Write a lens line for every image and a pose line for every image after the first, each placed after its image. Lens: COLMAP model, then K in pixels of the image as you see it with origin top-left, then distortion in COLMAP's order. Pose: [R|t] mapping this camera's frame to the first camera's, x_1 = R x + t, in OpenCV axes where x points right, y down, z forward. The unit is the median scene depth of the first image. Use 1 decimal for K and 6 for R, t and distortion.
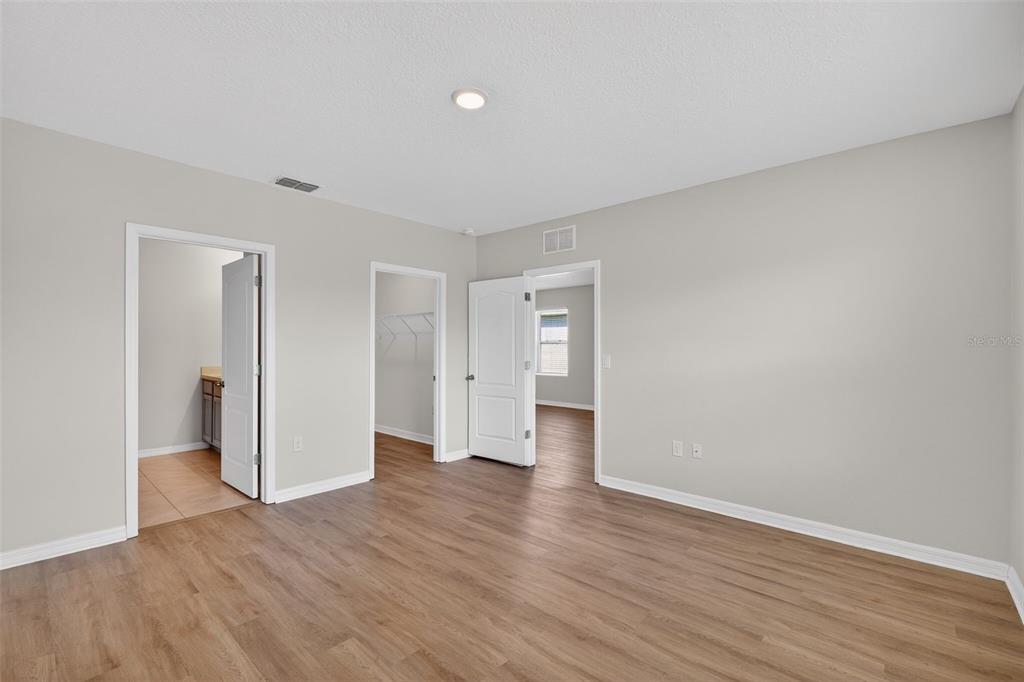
lens RADIAL K [[447.0, 0, 503.6], [0, 447.0, 342.7], [0, 0, 1]] dist [0.001223, 0.000851]
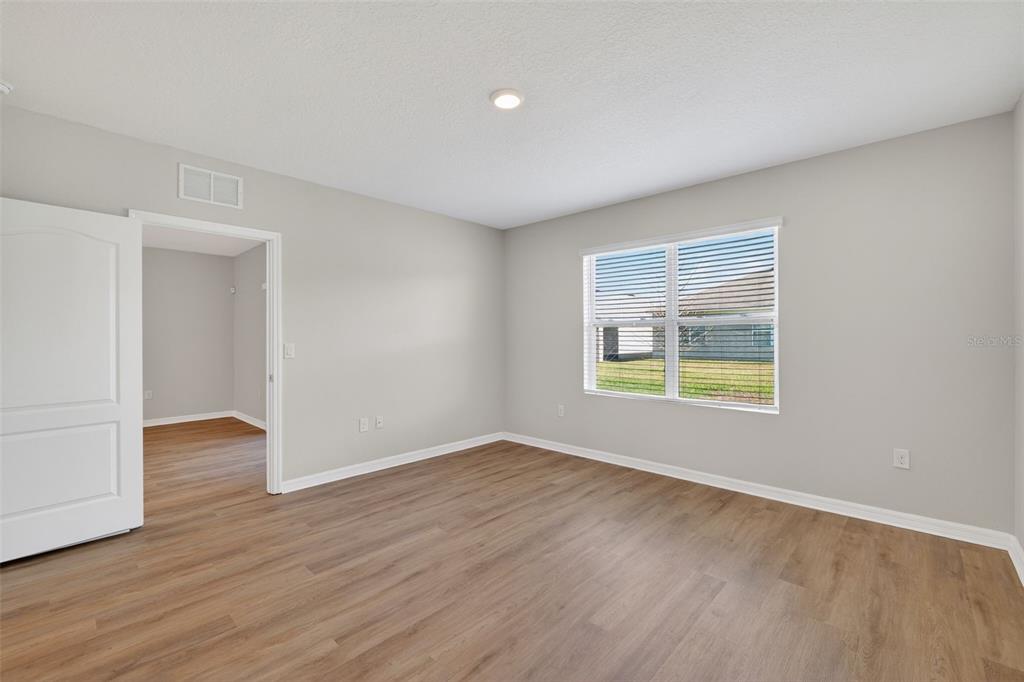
lens RADIAL K [[432.0, 0, 514.2], [0, 432.0, 337.3], [0, 0, 1]] dist [-0.004240, -0.000125]
pose [[0.014897, -0.003876, 0.999882, -0.921338], [-0.008522, 0.999956, 0.004003, 0.011058], [-0.999853, -0.008581, 0.014863, 0.811673]]
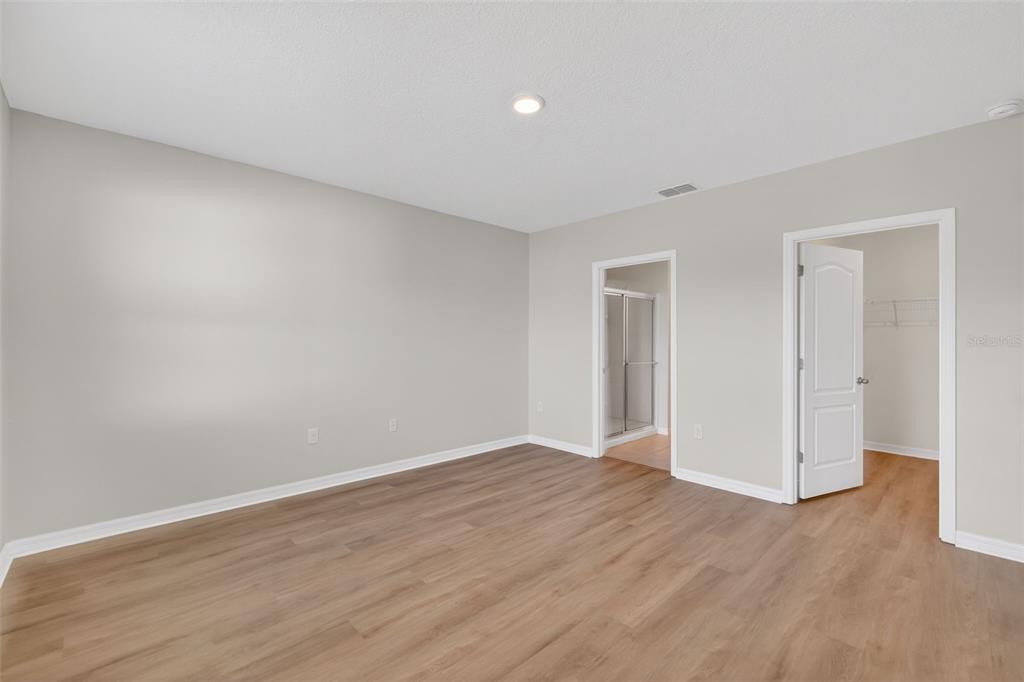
lens RADIAL K [[432.0, 0, 513.5], [0, 432.0, 337.2], [0, 0, 1]] dist [-0.004240, -0.000125]
pose [[-0.075592, -0.010553, -0.997083, 0.793335], [0.007943, 0.999906, -0.011185, 0.018383], [0.997107, -0.008765, -0.075501, 0.876472]]
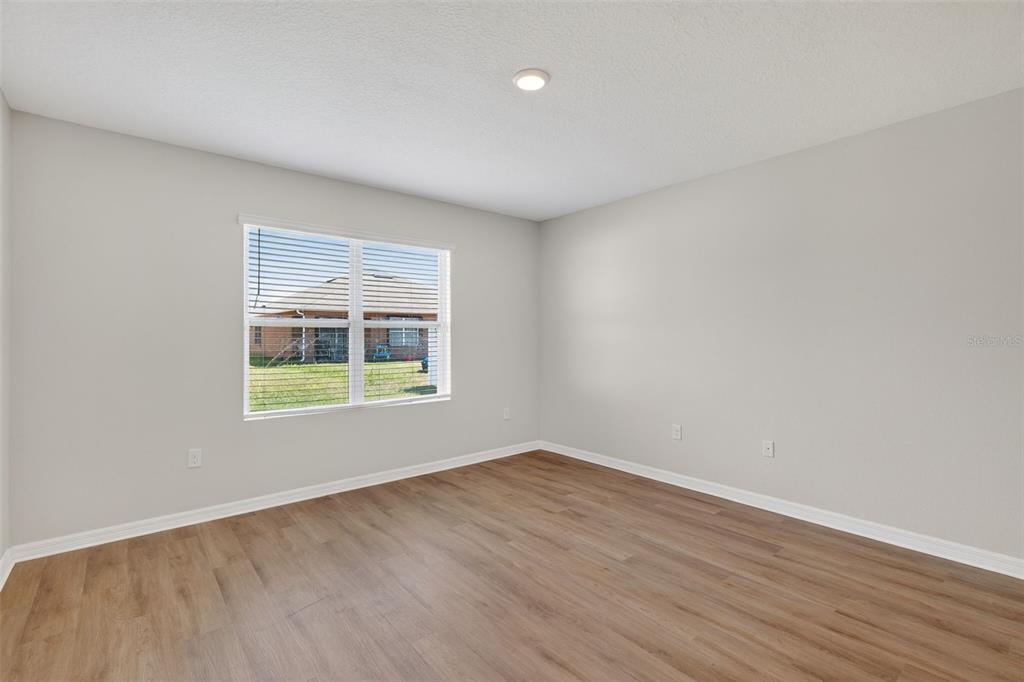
lens RADIAL K [[465.9, 0, 497.4], [0, 465.9, 339.6], [0, 0, 1]] dist [0.002963, 0.000751]
pose [[-0.987692, 0.000405, 0.156410, -0.135128], [-0.000151, 0.999994, -0.003549, 0.017845], [-0.156411, -0.003529, -0.987686, 1.676084]]
